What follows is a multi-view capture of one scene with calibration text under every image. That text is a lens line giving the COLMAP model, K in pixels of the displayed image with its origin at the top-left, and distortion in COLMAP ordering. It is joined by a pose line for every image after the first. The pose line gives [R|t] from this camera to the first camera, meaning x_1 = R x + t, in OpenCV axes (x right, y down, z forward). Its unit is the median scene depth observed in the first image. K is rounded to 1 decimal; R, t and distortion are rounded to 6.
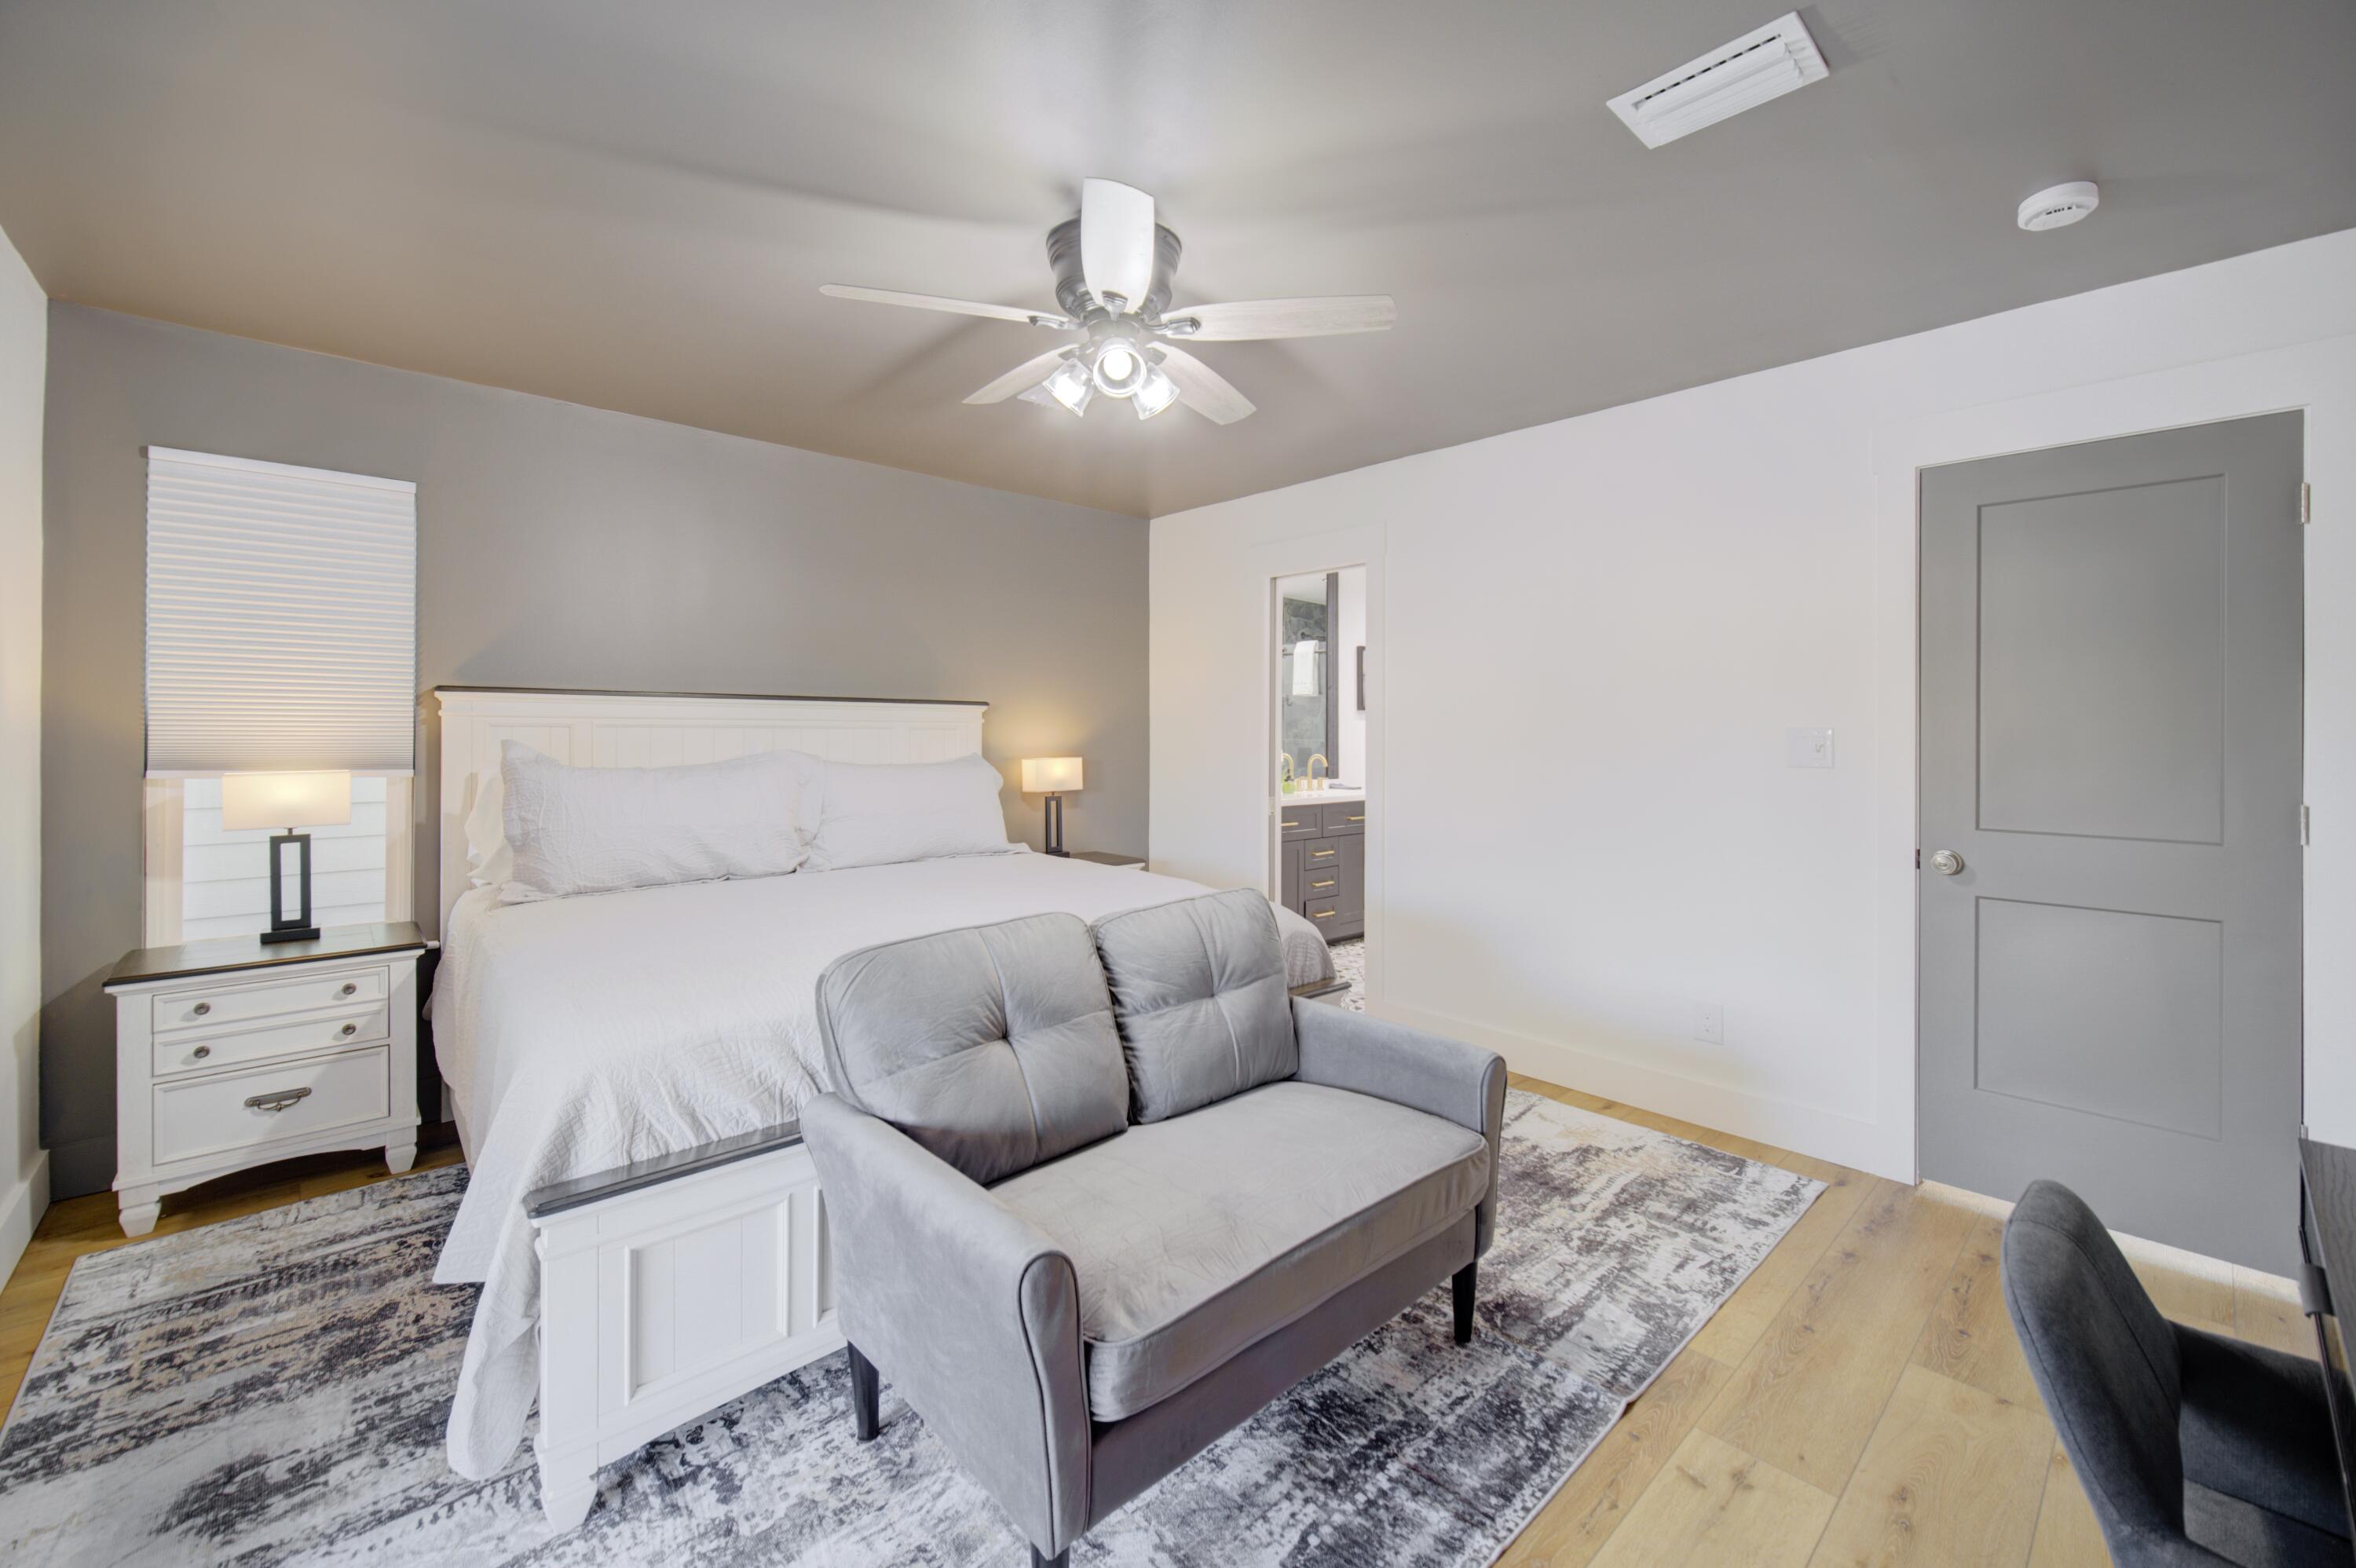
lens RADIAL K [[955.4, 0, 1177.7], [0, 955.4, 739.0], [0, 0, 1]] dist [-0.011832, -0.000134]
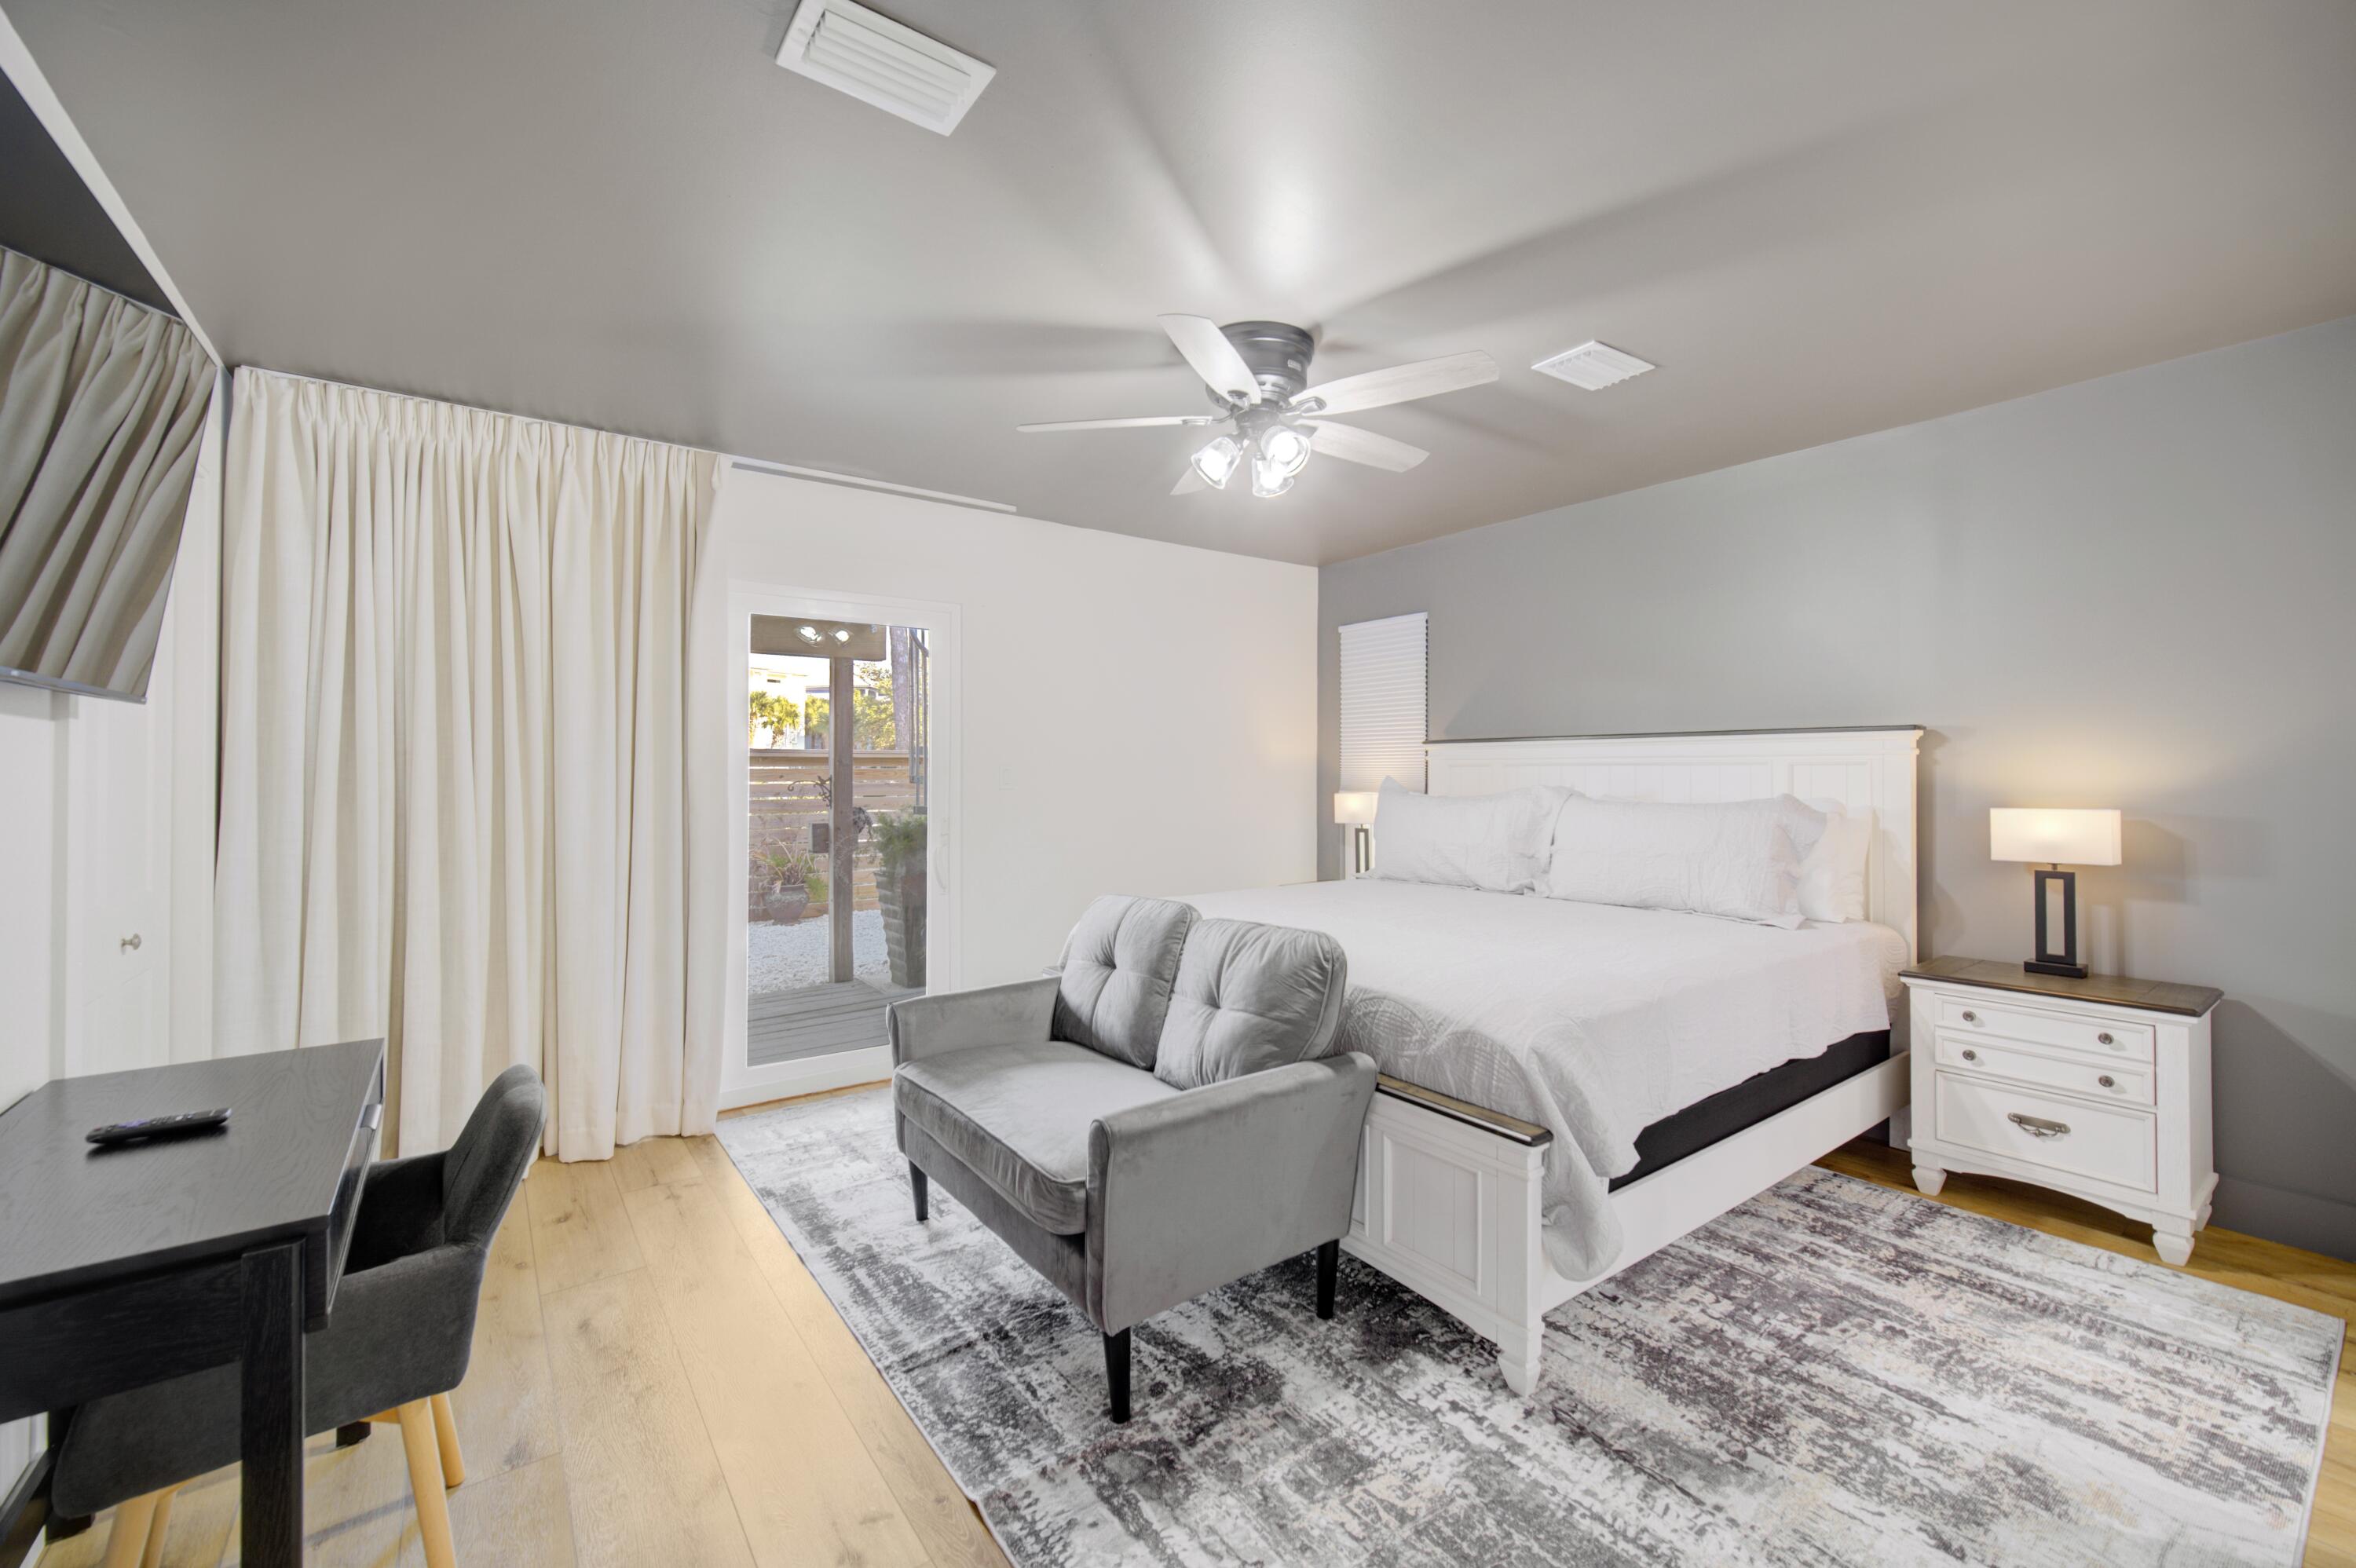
lens RADIAL K [[963.8, 0, 1186.1], [0, 963.8, 769.1], [0, 0, 1]] dist [0.001139, 0.000836]
pose [[-0.101543, -0.004521, -0.994821, 0.943347], [-0.002629, 0.999987, -0.004276, -0.002748], [0.994828, 0.002181, -0.101554, 0.882797]]
